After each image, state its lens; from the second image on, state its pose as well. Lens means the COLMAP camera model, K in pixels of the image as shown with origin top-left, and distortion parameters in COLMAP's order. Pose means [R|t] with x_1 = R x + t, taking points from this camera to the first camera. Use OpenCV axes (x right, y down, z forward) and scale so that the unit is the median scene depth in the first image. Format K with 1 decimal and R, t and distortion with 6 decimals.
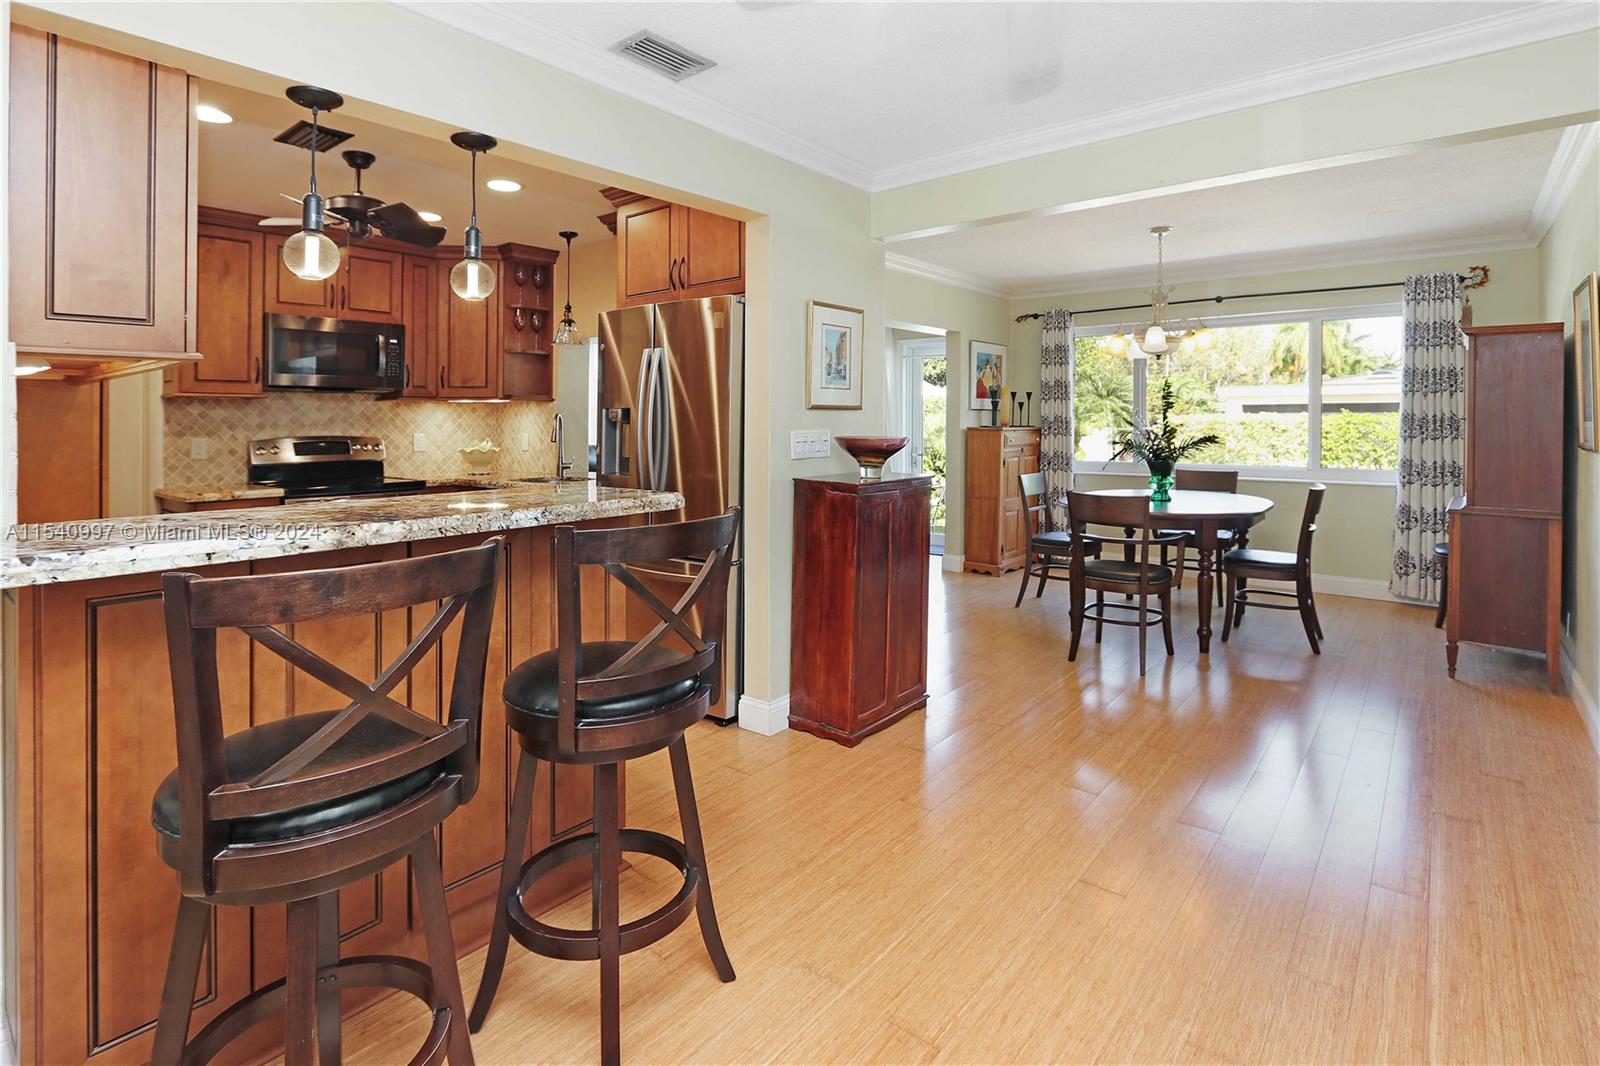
lens RADIAL K [[772.4, 0, 815.2], [0, 772.4, 438.1], [0, 0, 1]] dist [-0.028362, 0.001070]
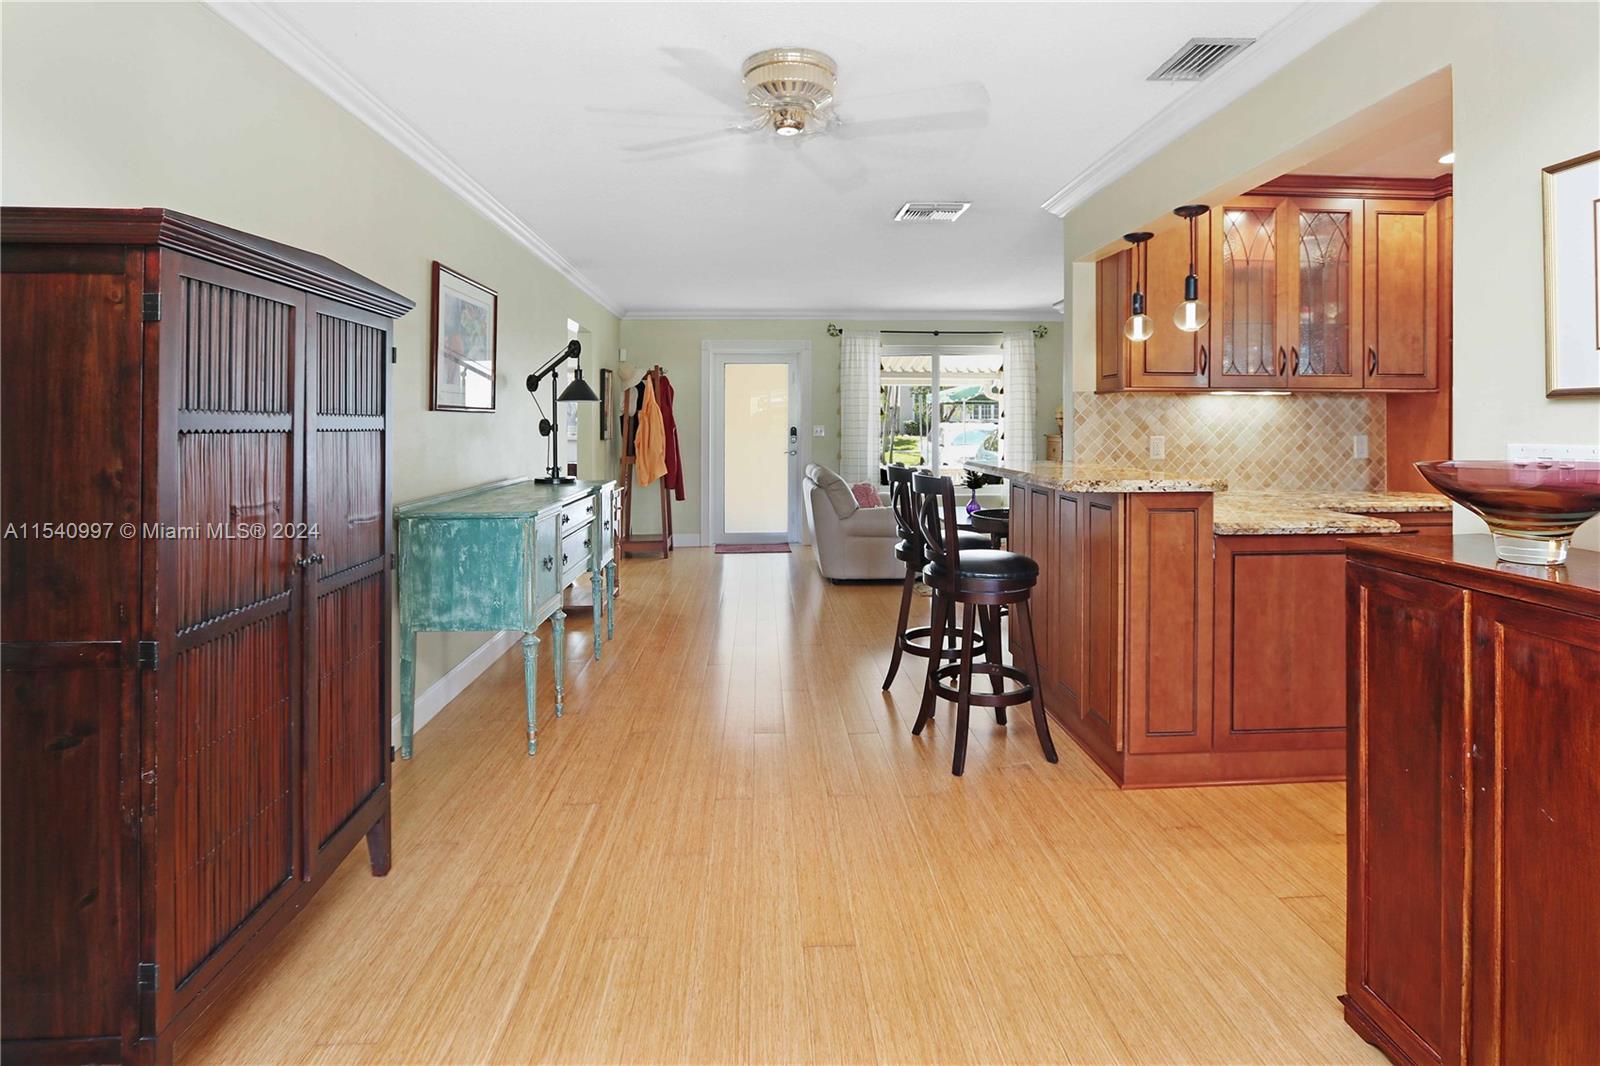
lens RADIAL K [[763.6, 0, 796.3], [0, 763.6, 422.3], [0, 0, 1]] dist [-0.021082, 0.000280]
pose [[-0.741224, 0.008046, -0.671210, 0.988470], [-0.007781, 0.999758, 0.020577, -0.046969], [0.671213, 0.020475, -0.740982, 1.603419]]
